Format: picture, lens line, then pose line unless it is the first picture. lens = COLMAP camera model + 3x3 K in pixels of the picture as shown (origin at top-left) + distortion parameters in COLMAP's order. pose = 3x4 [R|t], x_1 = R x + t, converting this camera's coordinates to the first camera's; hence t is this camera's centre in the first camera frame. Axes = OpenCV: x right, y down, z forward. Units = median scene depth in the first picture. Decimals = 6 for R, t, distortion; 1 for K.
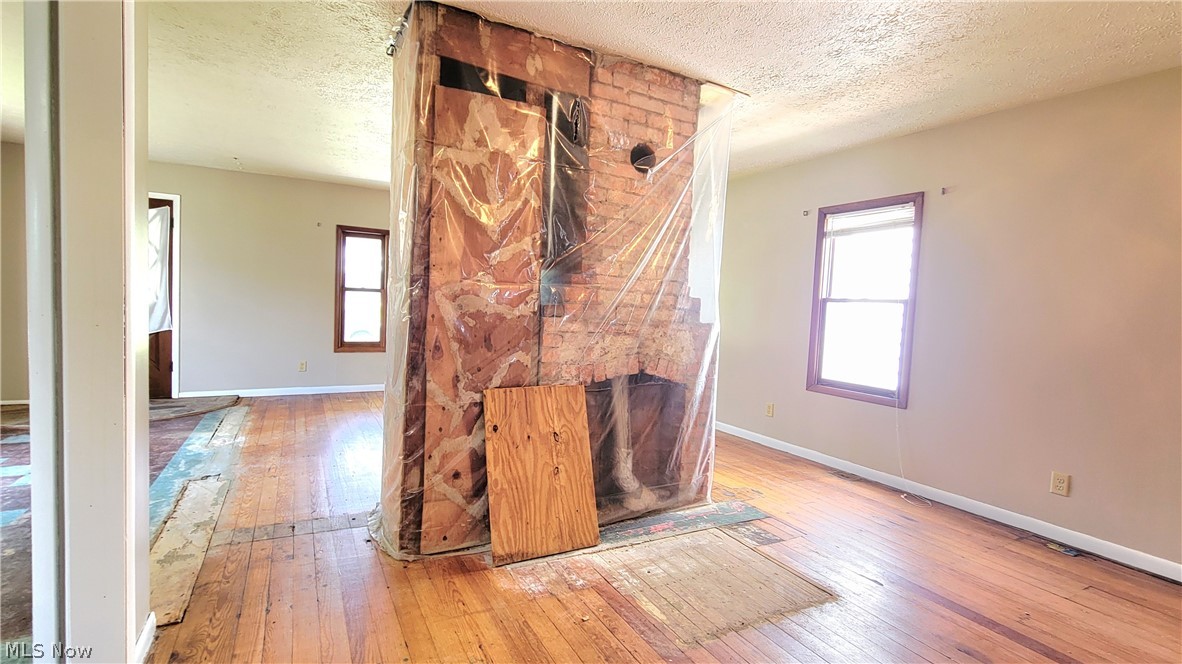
lens RADIAL K [[524.0, 0, 584.1], [0, 524.0, 340.6], [0, 0, 1]] dist [-0.000177, 0.000153]
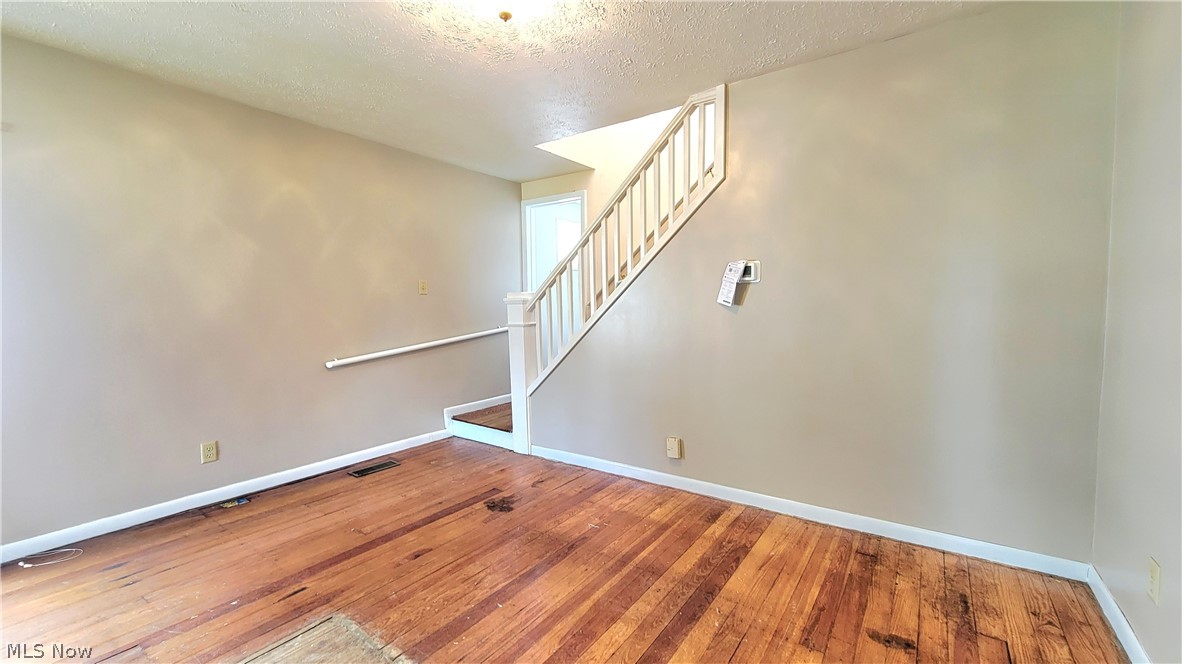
lens RADIAL K [[482.5, 0, 595.9], [0, 482.5, 337.0], [0, 0, 1]] dist [-0.002481, 0.000050]
pose [[-0.453307, -0.104387, 0.885221, -0.321282], [0.048656, 0.988740, 0.141510, -0.066553], [-0.890025, 0.107218, -0.443124, 0.708494]]
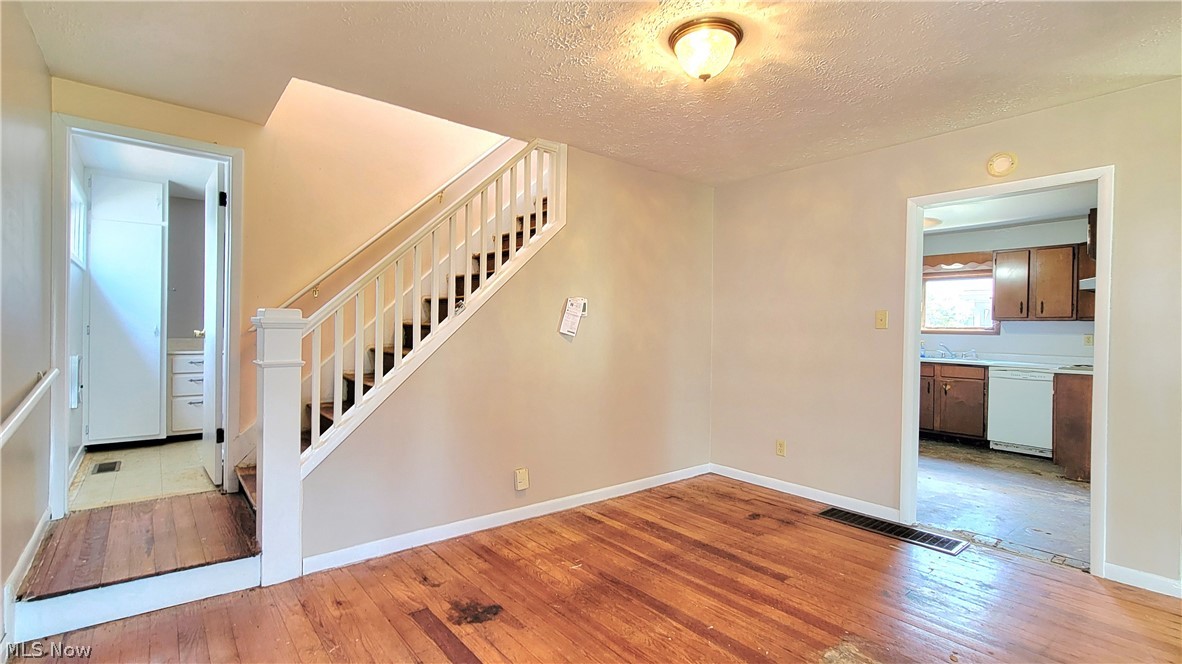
lens RADIAL K [[524.0, 0, 588.3], [0, 524.0, 336.1], [0, 0, 1]] dist [-0.000177, 0.000153]
pose [[-0.977759, -0.063275, -0.199958, 0.638615], [-0.077772, 0.994818, 0.065491, -0.059949], [0.194778, 0.079586, -0.977613, 1.235281]]
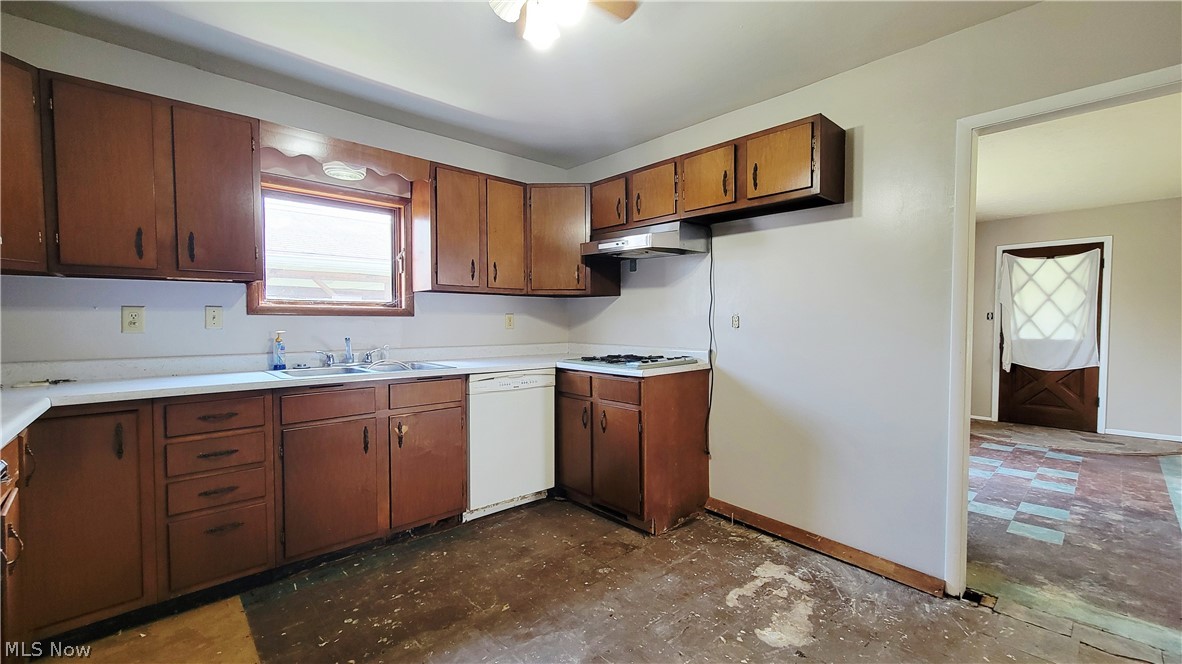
lens RADIAL K [[482.5, 0, 598.9], [0, 482.5, 330.7], [0, 0, 1]] dist [-0.002481, 0.000050]
pose [[0.250238, -0.027495, -0.967794, -0.215693], [-0.052791, 0.997722, -0.041996, 0.002291], [0.966744, 0.061600, 0.248216, -0.358938]]
